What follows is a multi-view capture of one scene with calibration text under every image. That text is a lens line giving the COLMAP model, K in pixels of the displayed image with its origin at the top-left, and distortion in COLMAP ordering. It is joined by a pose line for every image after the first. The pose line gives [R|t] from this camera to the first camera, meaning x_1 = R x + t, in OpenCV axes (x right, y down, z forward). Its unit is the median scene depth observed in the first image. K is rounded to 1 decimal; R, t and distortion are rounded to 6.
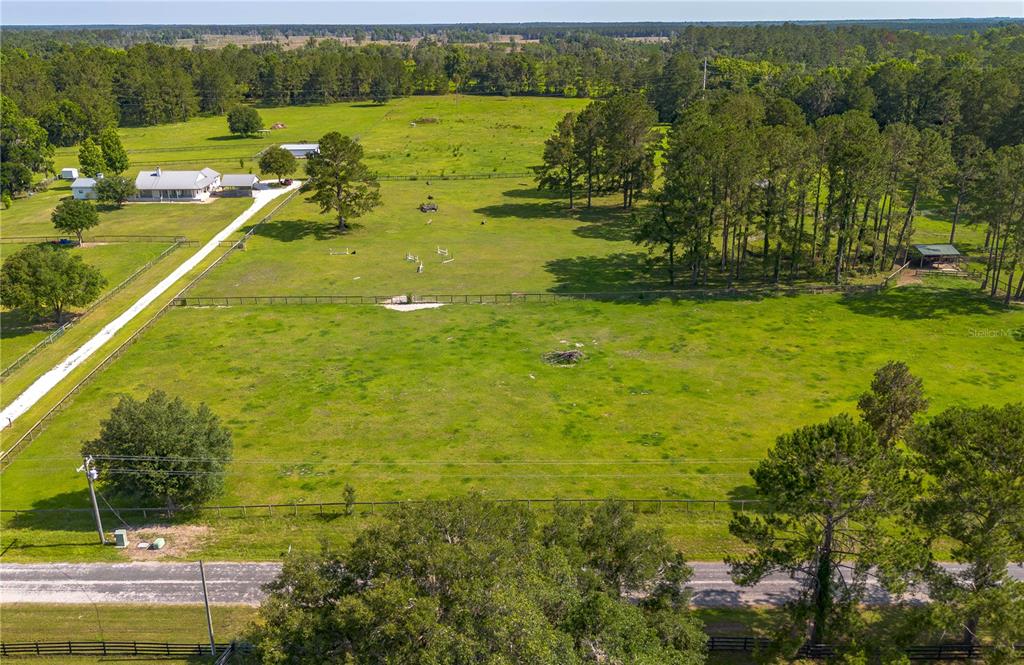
lens RADIAL K [[828.3, 0, 512.0], [0, 828.3, 332.5], [0, 0, 1]] dist [0.023595, -0.016289]
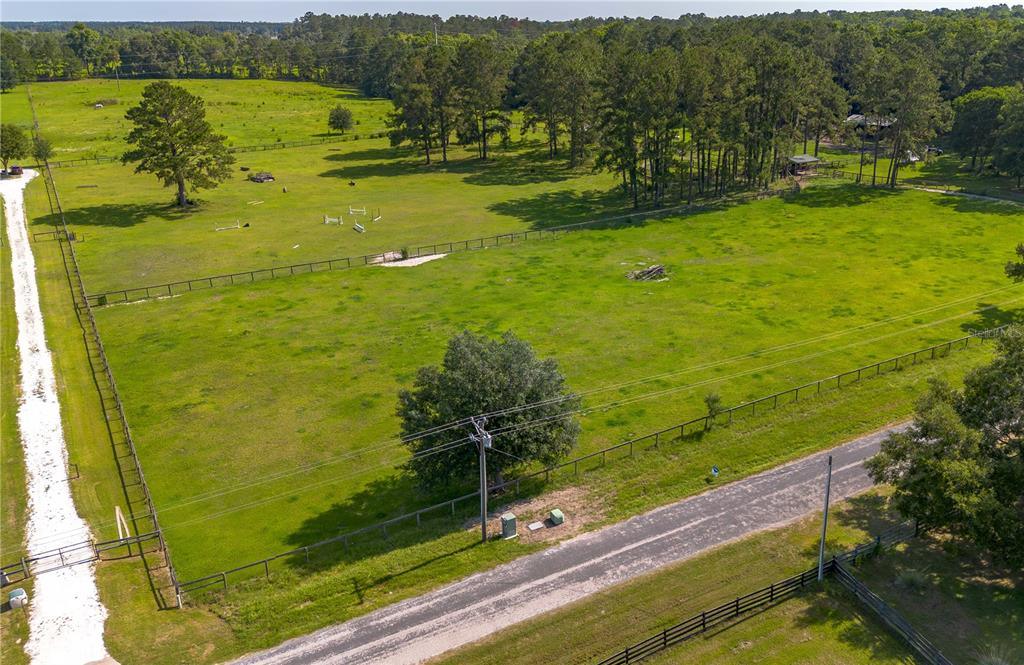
lens RADIAL K [[833.2, 0, 583.6], [0, 833.2, 332.4], [0, 0, 1]] dist [0.041578, -0.057690]
pose [[0.844553, -0.180195, 0.504242, -0.418723], [0.182443, 0.982167, 0.045412, 0.033458], [-0.503433, 0.053642, 0.862367, 0.182916]]
